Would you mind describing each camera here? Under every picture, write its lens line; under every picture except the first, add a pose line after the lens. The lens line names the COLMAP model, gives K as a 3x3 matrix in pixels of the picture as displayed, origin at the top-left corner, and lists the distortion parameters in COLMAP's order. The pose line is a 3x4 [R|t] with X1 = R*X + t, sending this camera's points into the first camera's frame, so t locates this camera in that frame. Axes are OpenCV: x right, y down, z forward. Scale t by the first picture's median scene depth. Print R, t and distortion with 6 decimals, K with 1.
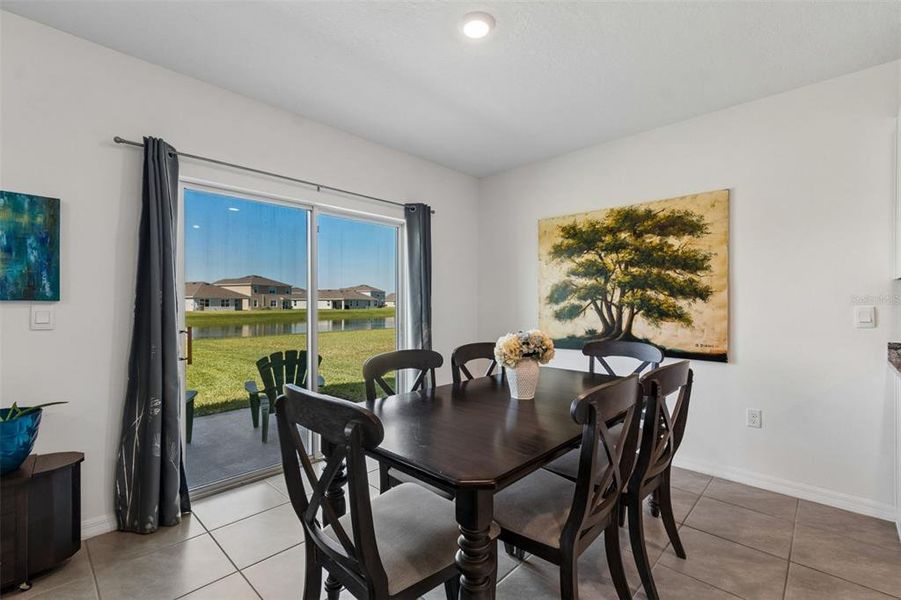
lens RADIAL K [[397.8, 0, 455.2], [0, 397.8, 305.4], [0, 0, 1]] dist [0.000545, -0.000238]
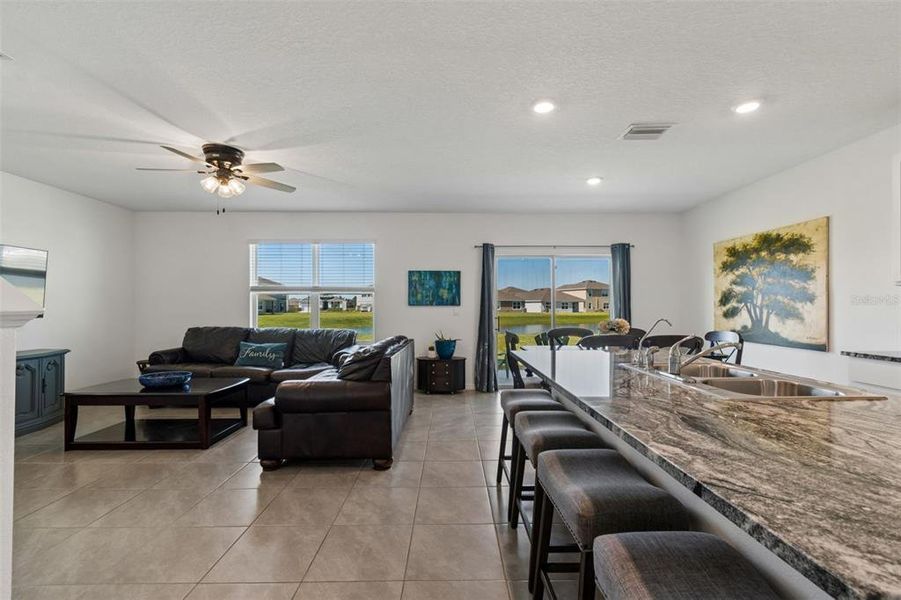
lens RADIAL K [[397.8, 0, 455.2], [0, 397.8, 305.4], [0, 0, 1]] dist [0.000545, -0.000238]
pose [[0.695401, -0.002896, -0.718616, 0.669499], [-0.001701, 0.999982, -0.005675, 0.003773], [0.718620, 0.005169, 0.695384, -0.656871]]
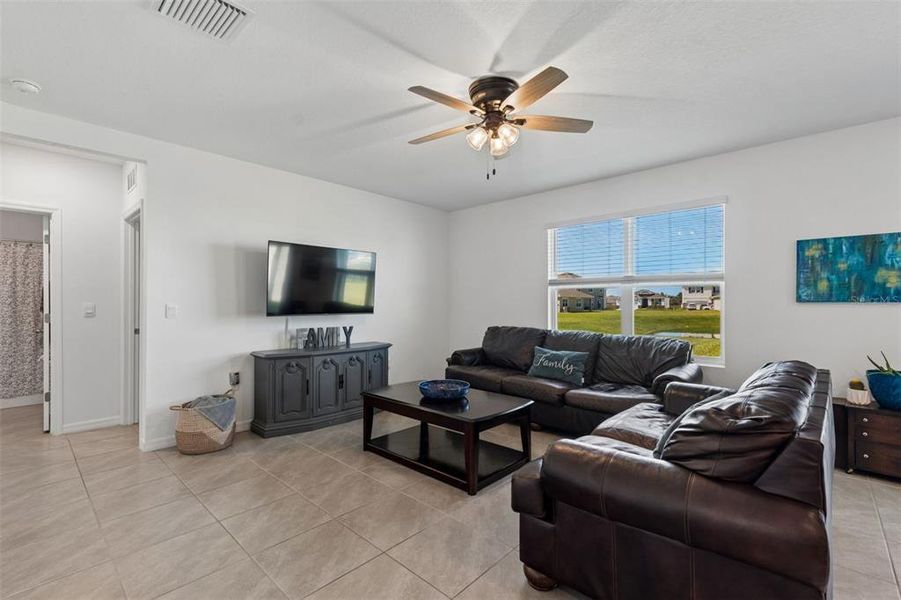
lens RADIAL K [[397.8, 0, 455.2], [0, 397.8, 305.4], [0, 0, 1]] dist [0.000545, -0.000238]
pose [[0.008739, 0.002860, -0.999958, 0.237682], [-0.003680, 0.999989, 0.002828, 0.002738], [0.999955, 0.003655, 0.008749, -0.438676]]
